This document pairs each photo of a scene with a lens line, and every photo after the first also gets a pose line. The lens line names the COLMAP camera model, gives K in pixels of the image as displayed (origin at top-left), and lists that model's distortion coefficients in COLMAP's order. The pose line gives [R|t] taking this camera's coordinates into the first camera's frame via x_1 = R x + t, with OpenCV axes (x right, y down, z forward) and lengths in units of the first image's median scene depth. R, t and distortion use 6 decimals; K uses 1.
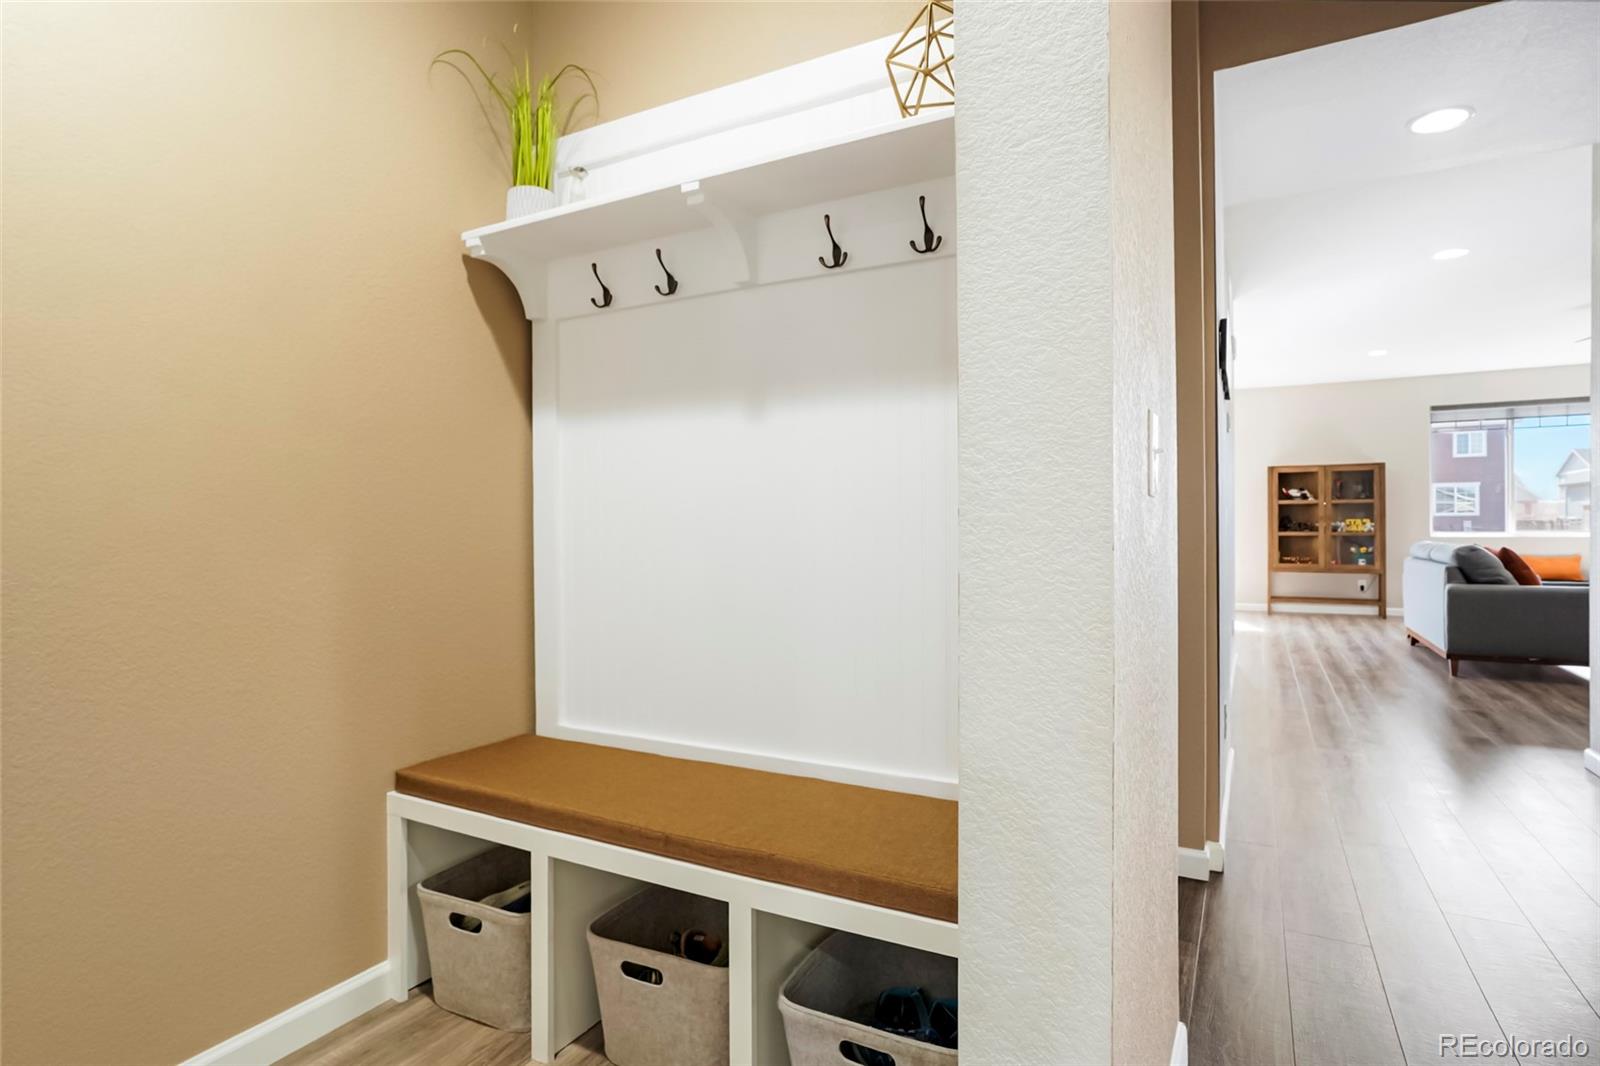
lens RADIAL K [[852.5, 0, 786.9], [0, 852.5, 525.6], [0, 0, 1]] dist [-0.021950, 0.008863]
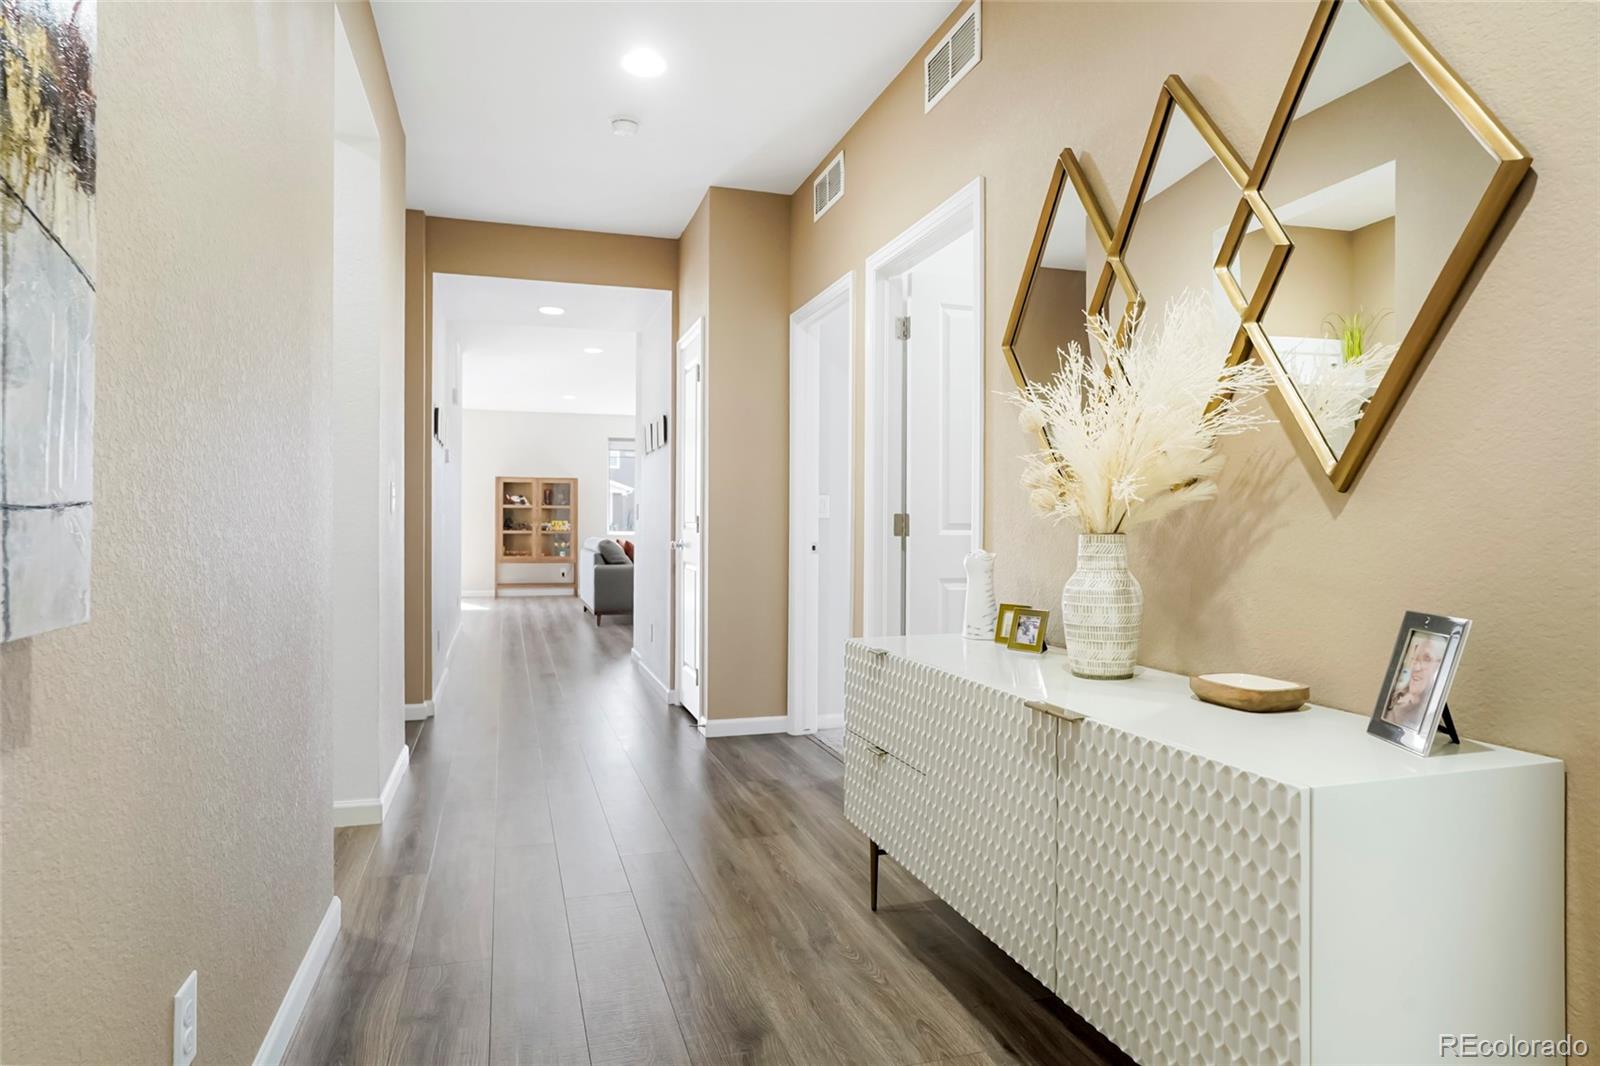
lens RADIAL K [[942.5, 0, 805.4], [0, 942.5, 521.9], [0, 0, 1]] dist [-0.028024, 0.002766]
pose [[0.689507, 0.011732, 0.724184, -0.106084], [-0.010360, 0.999926, -0.006335, -0.000778], [-0.724205, -0.003135, 0.689577, -0.262009]]
